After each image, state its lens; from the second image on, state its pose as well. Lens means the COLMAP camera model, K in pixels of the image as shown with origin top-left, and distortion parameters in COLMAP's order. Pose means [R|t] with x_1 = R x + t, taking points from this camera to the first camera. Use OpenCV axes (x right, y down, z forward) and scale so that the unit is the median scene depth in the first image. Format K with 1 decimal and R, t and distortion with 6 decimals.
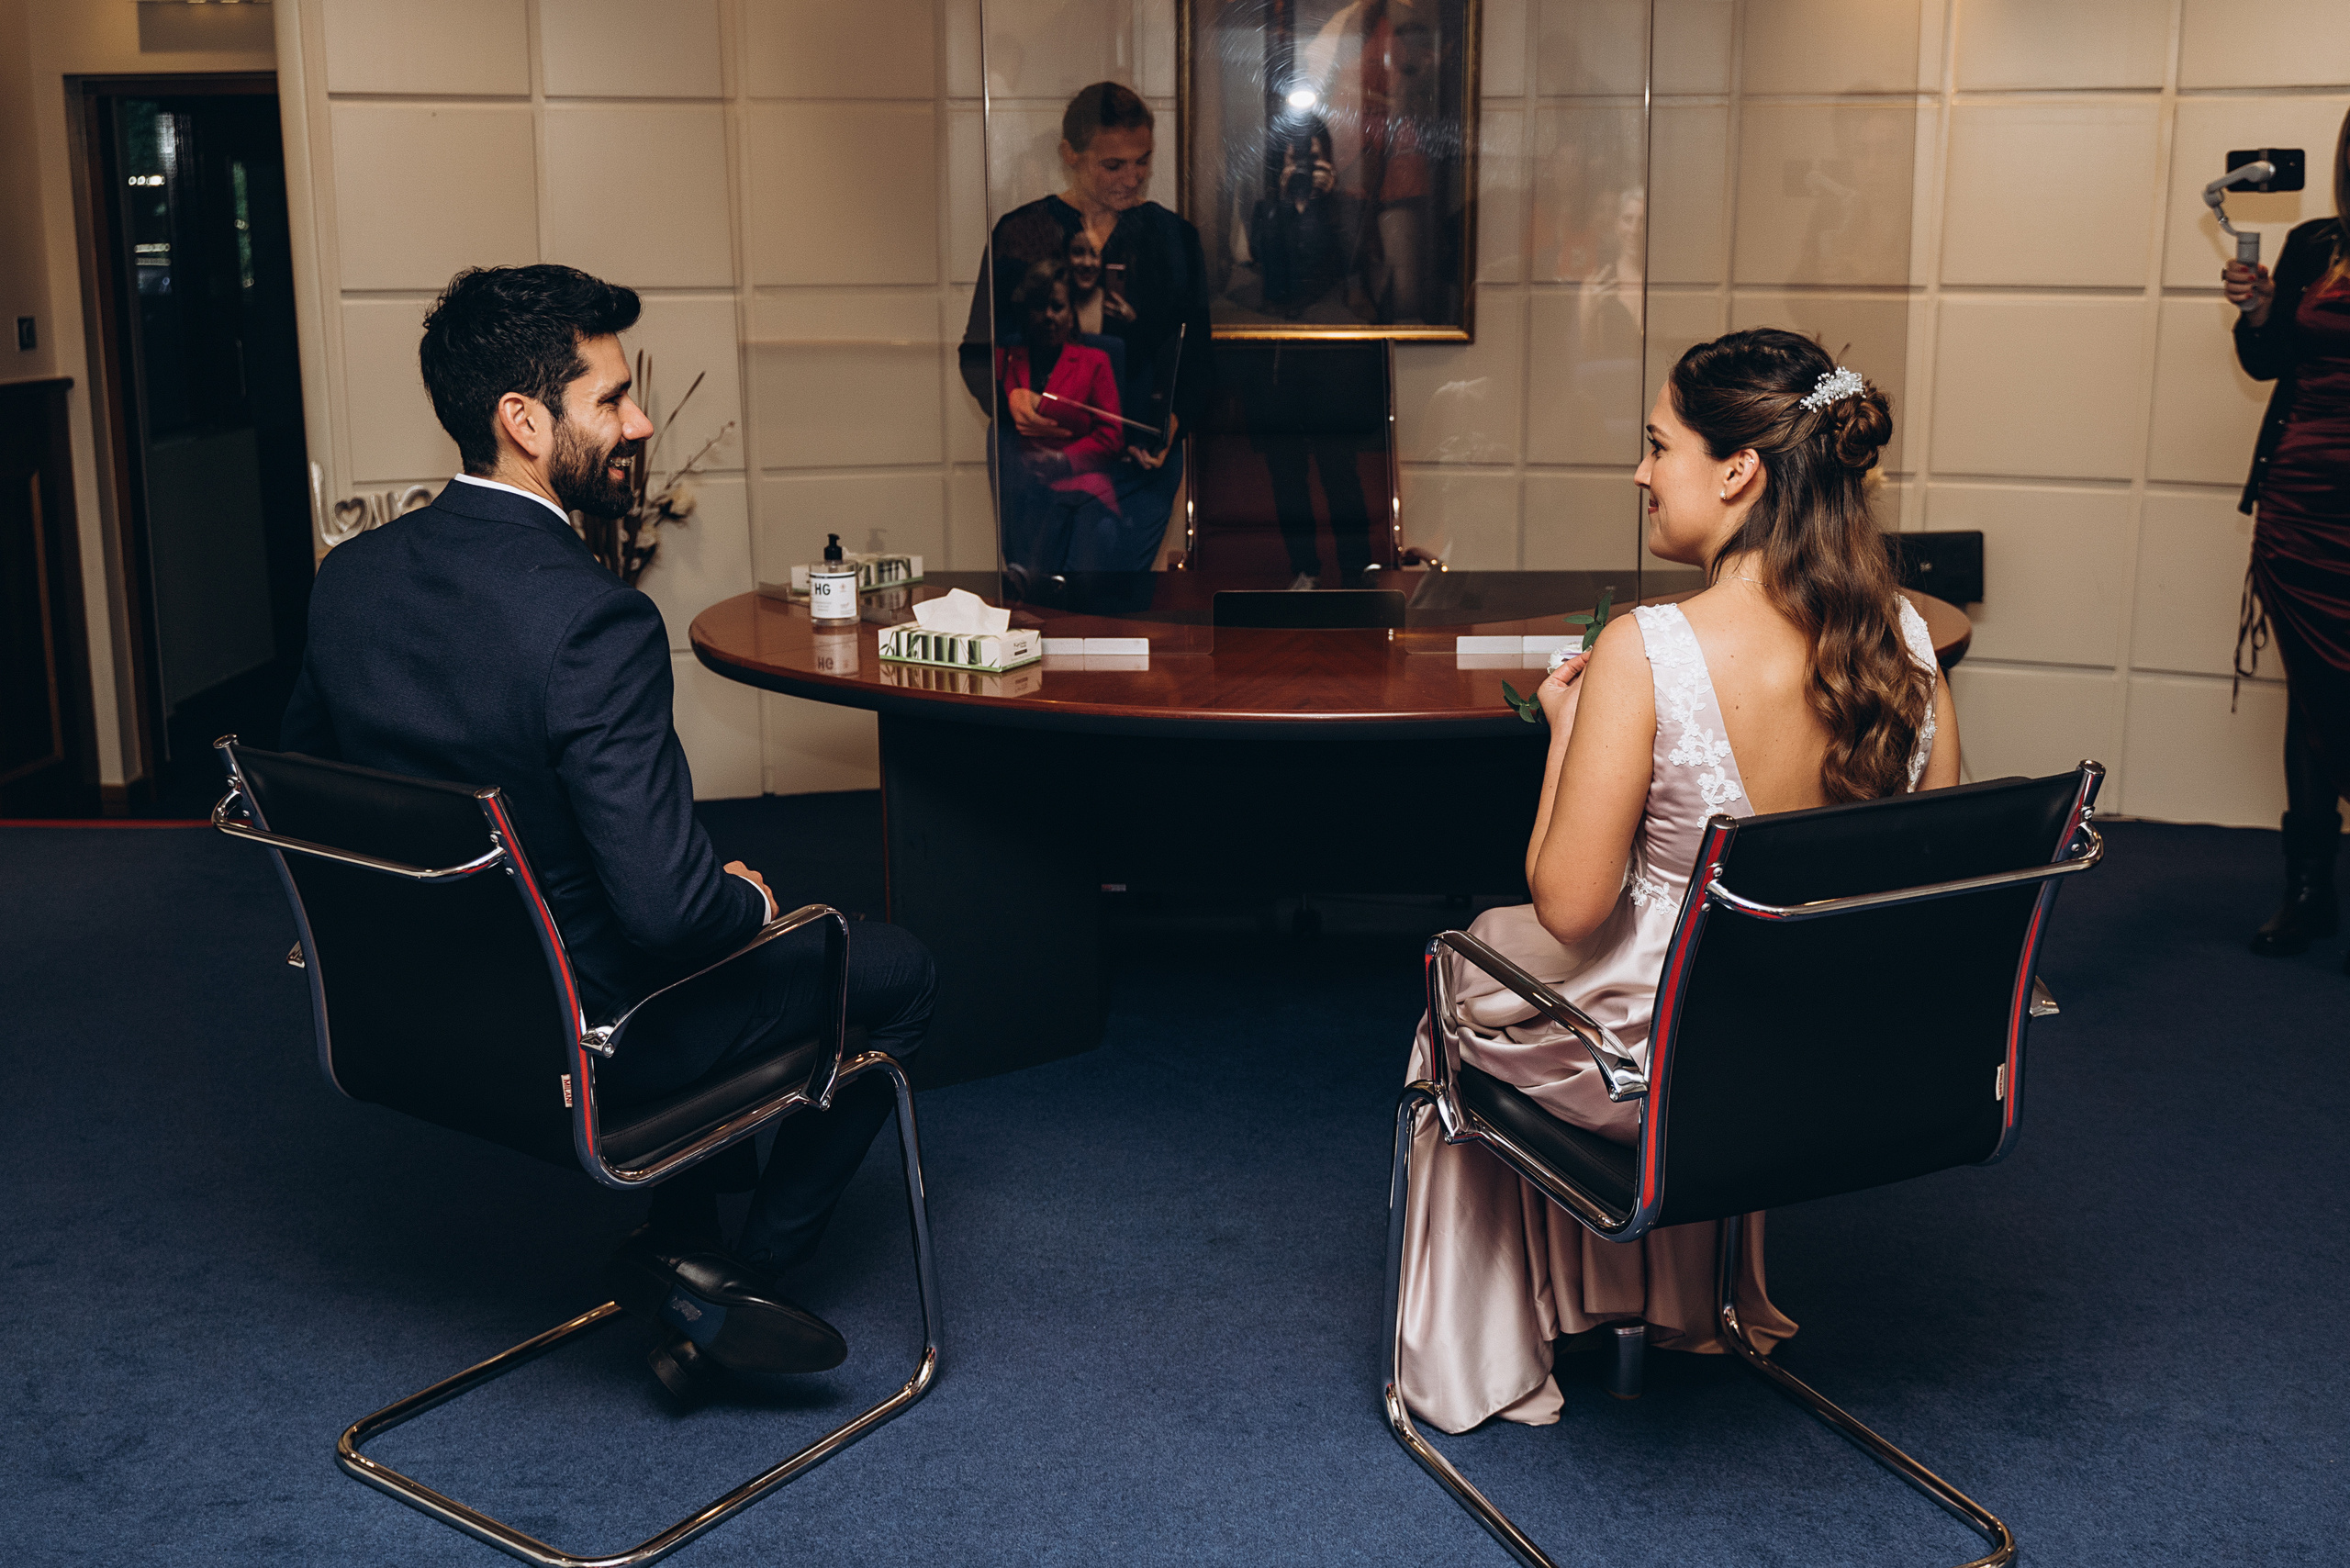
lens RADIAL K [[2682.4, 0, 1165.9], [0, 2682.4, 716.9], [0, 0, 1]] dist [0.014449, 0.000000]
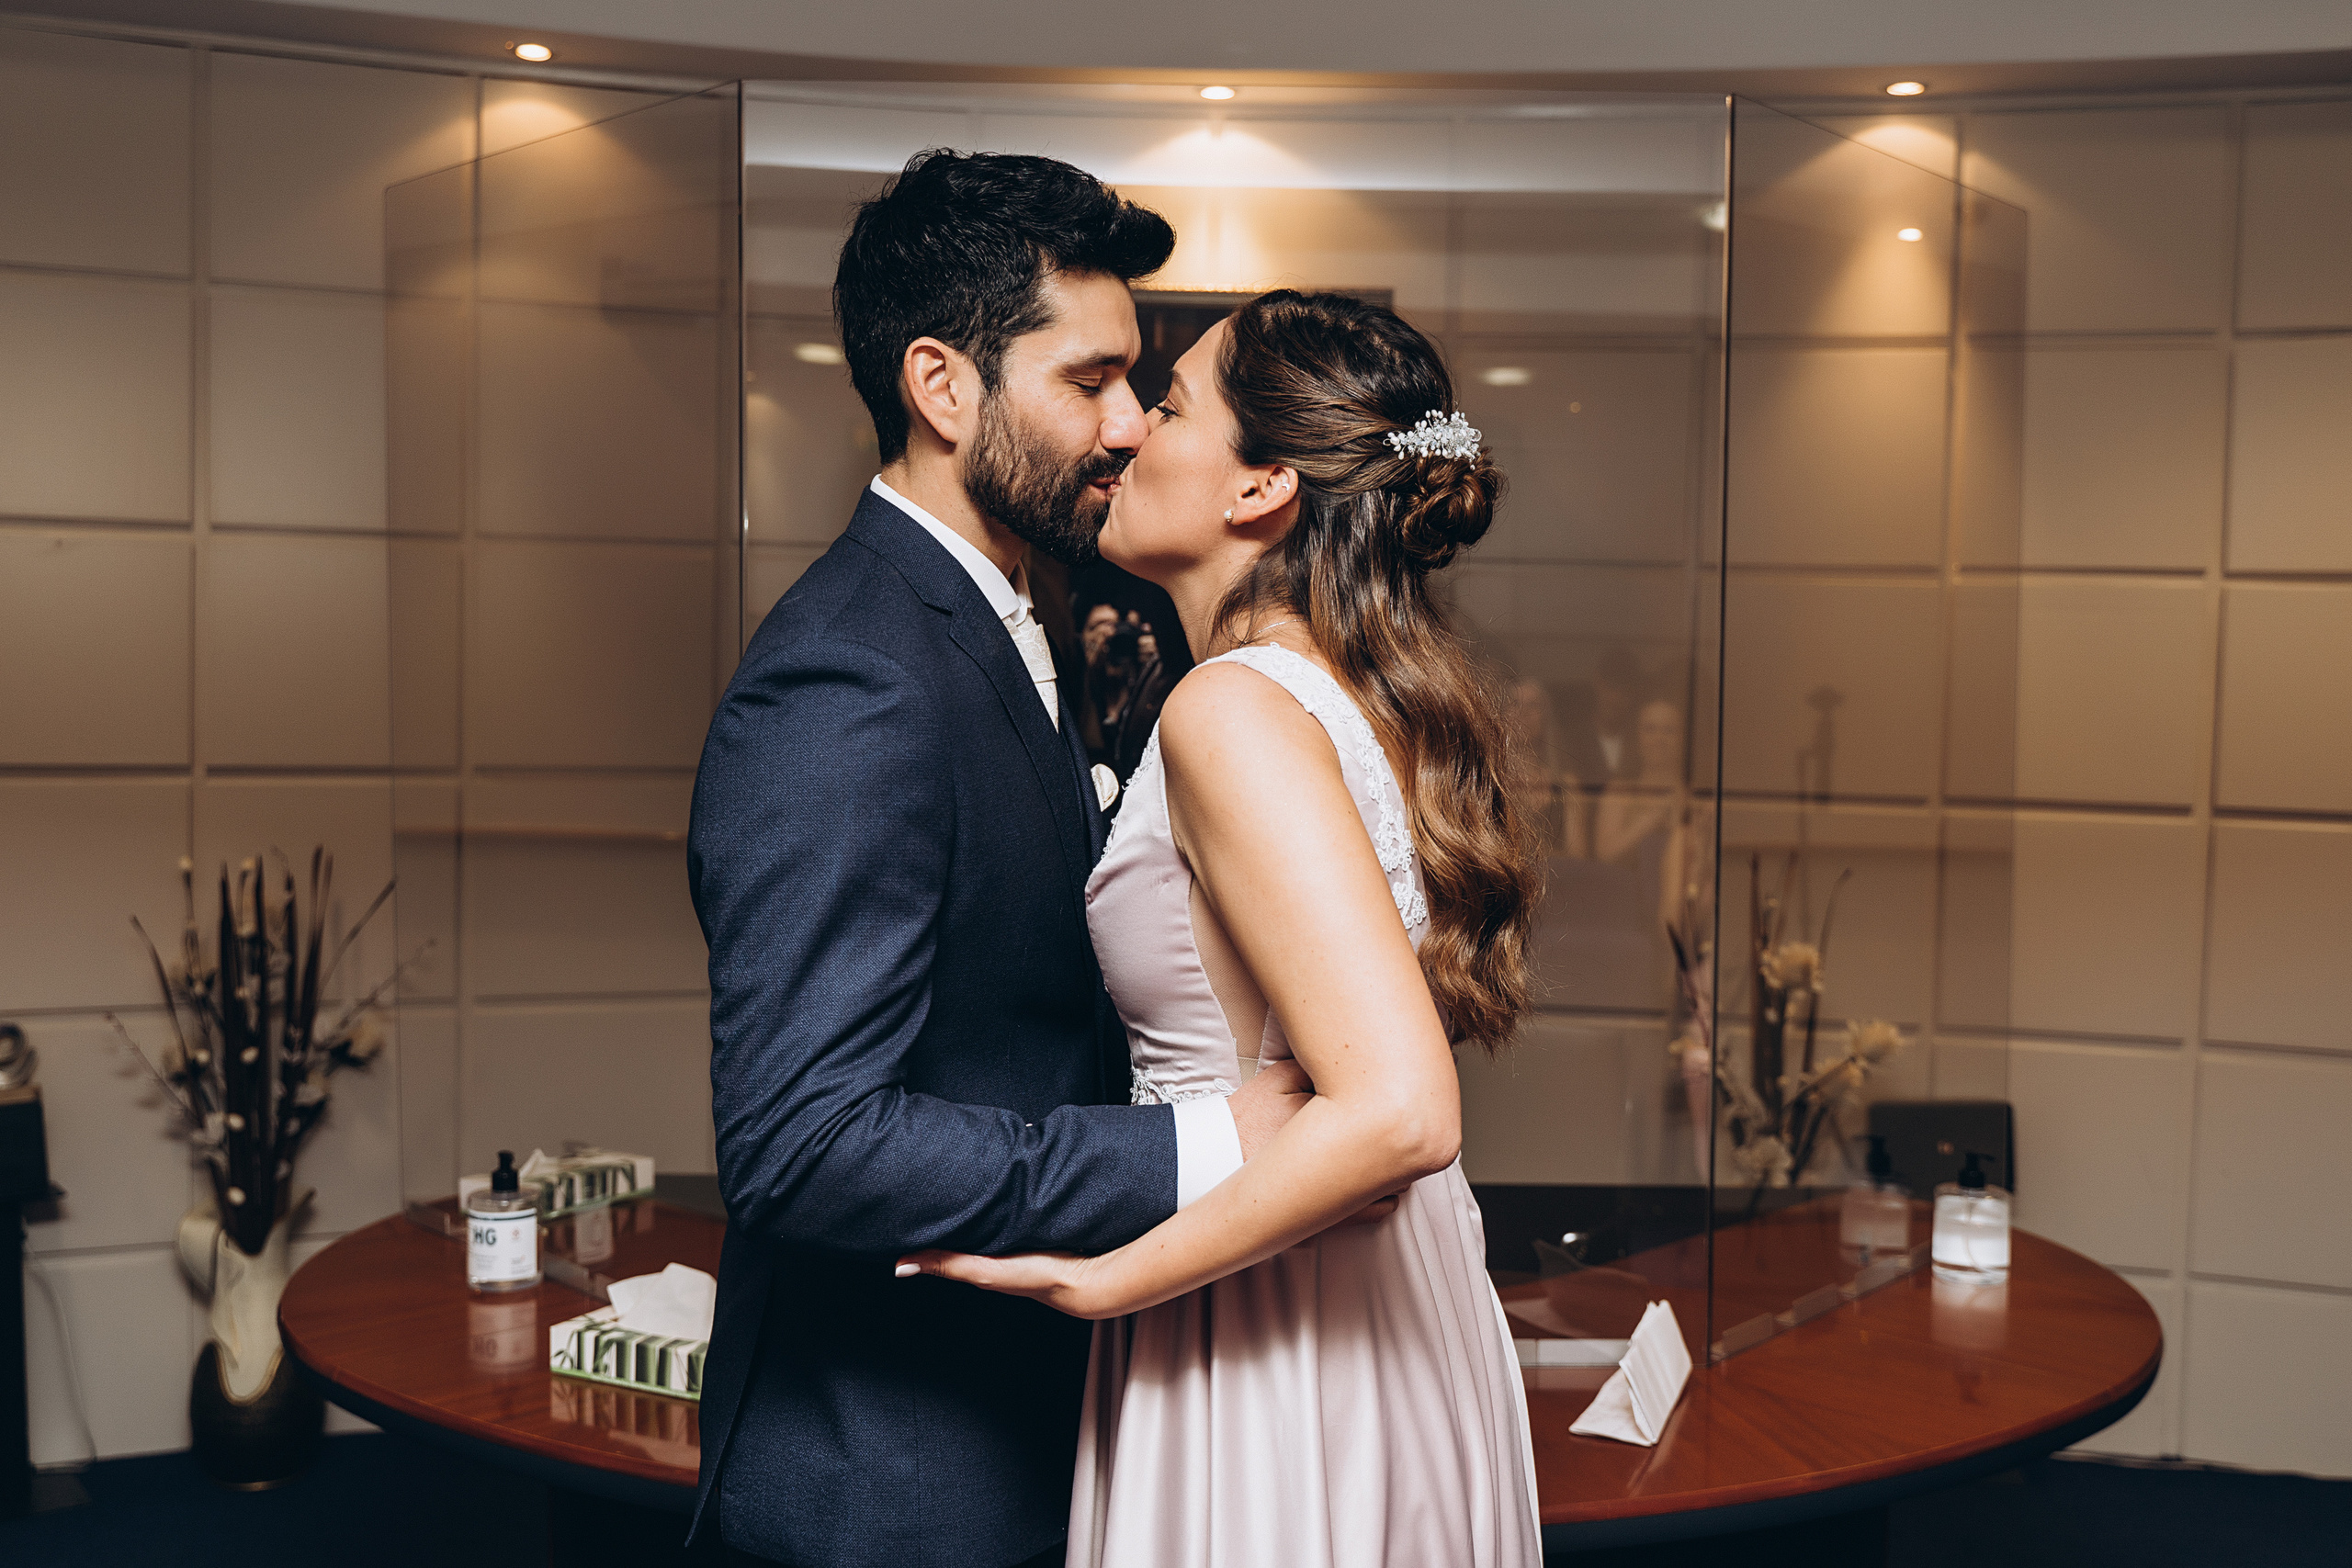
lens RADIAL K [[2096.5, 0, 1170.3], [0, 2096.5, 787.1], [0, 0, 1]] dist [-0.002502, 0.027976]
pose [[0.995573, 0.017961, 0.092258, -0.006913], [-0.005974, 0.991679, -0.128596, -0.087726], [-0.093800, 0.127476, 0.987396, 0.425109]]
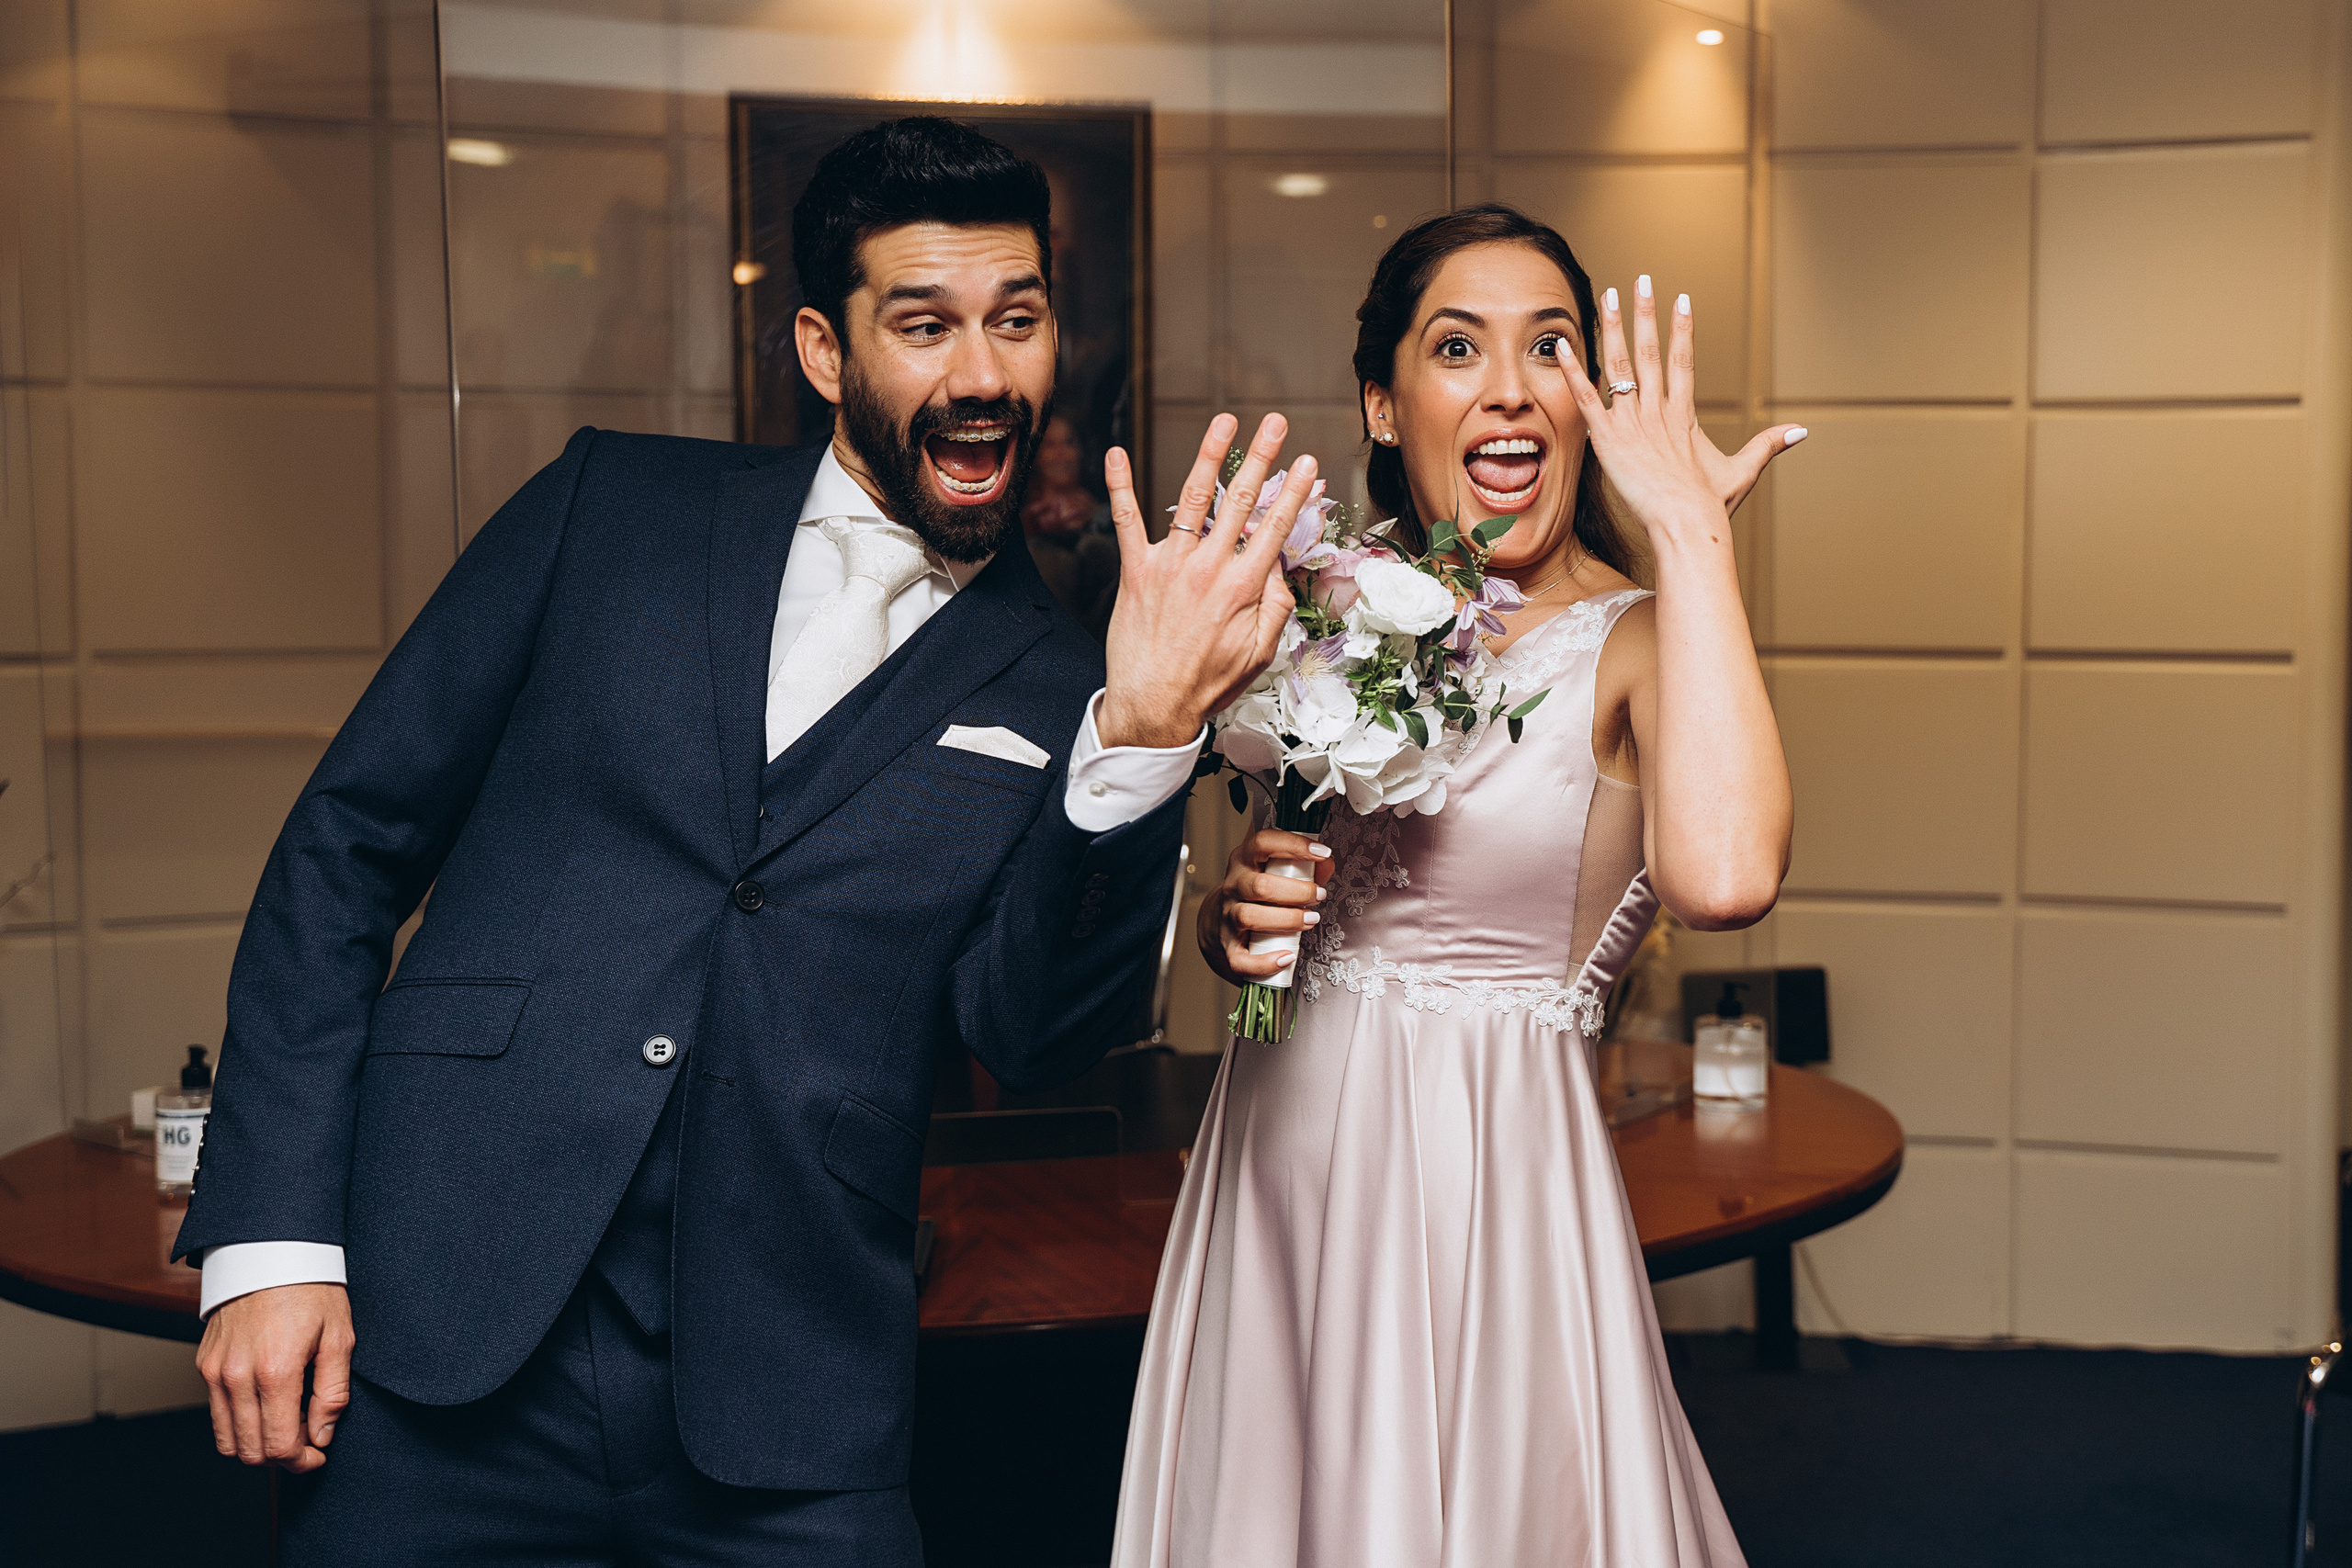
lens RADIAL K [[2821.2, 0, 1297.2], [0, 2821.2, 737.8], [0, 0, 1]] dist [0.105121, 0.000000]
pose [[0.976438, -0.010745, 0.215529, -0.015193], [0.037187, 0.992197, -0.119008, -0.047547], [-0.212568, 0.124219, 0.969218, 0.267274]]
